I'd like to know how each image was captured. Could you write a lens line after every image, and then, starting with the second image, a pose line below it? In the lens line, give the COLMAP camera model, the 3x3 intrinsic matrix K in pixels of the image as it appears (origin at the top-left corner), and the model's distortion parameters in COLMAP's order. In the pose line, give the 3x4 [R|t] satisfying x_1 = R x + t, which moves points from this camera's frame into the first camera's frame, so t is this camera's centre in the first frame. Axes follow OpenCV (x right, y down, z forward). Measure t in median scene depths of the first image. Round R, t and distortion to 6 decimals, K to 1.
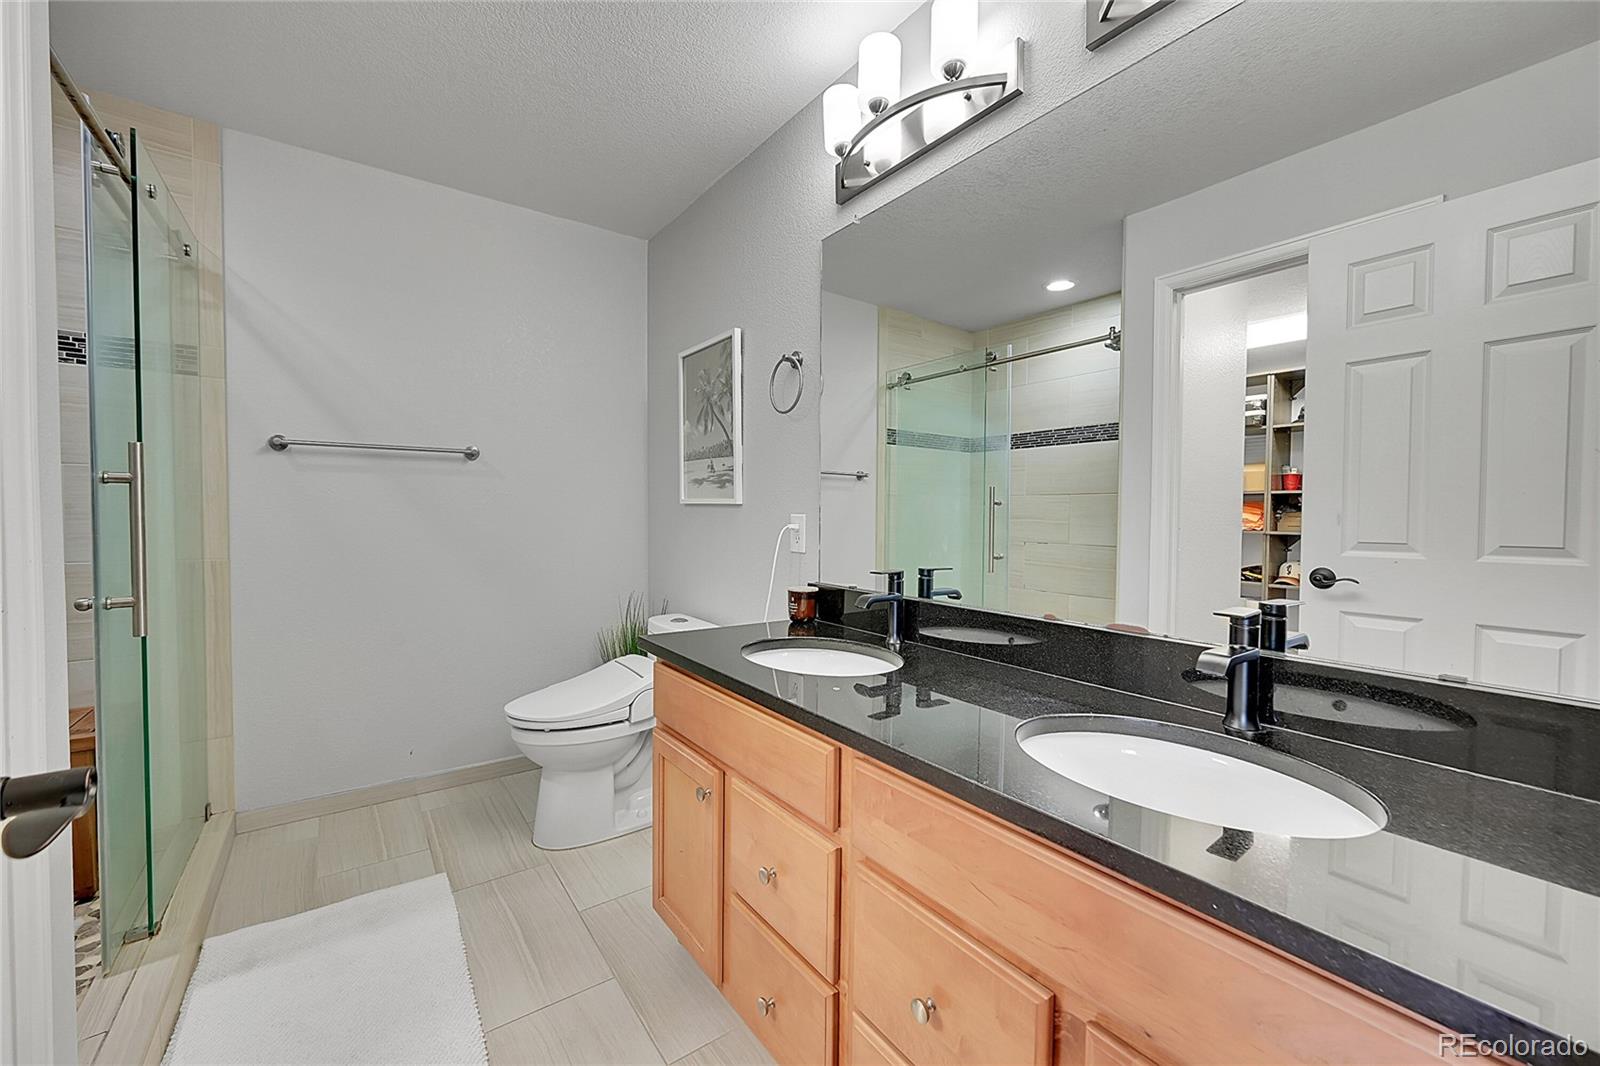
lens RADIAL K [[628.8, 0, 797.7], [0, 628.8, 530.8], [0, 0, 1]] dist [-0.001724, -0.000243]
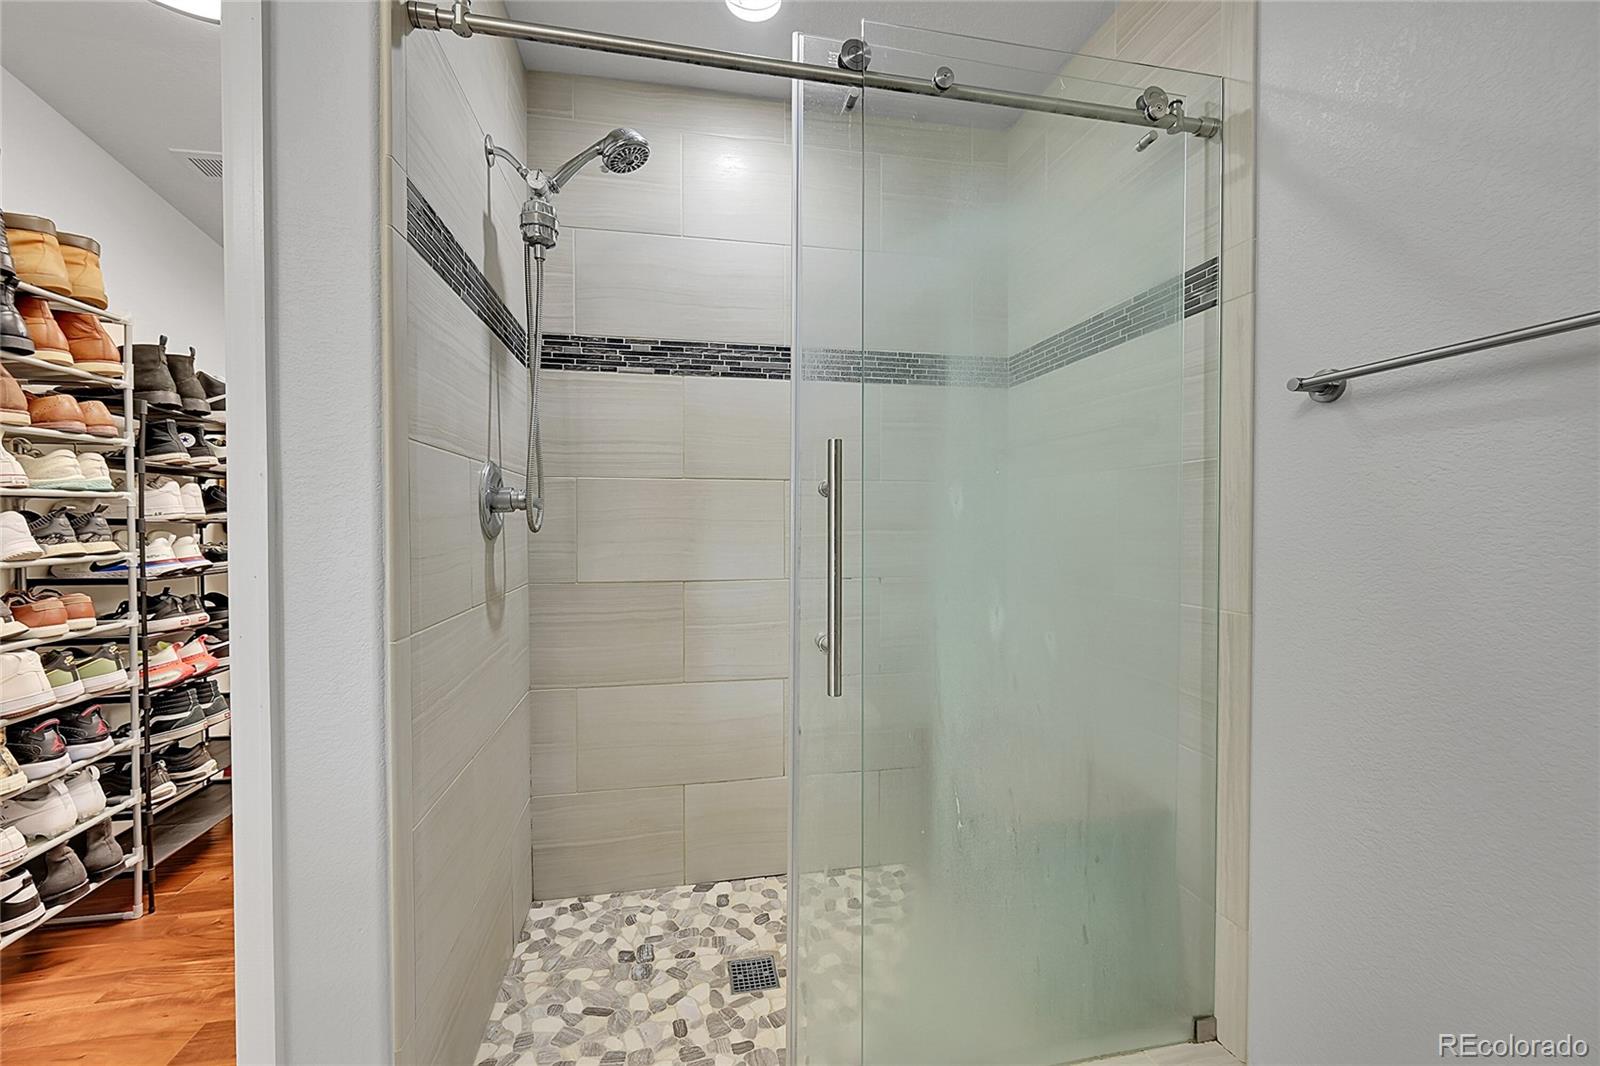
lens RADIAL K [[628.8, 0, 797.7], [0, 628.8, 530.8], [0, 0, 1]] dist [-0.001724, -0.000243]
pose [[-0.417681, 0.011466, -0.908522, -0.196961], [-0.019960, 0.999563, 0.021791, -0.029009], [0.908375, 0.027236, -0.417269, 0.734887]]
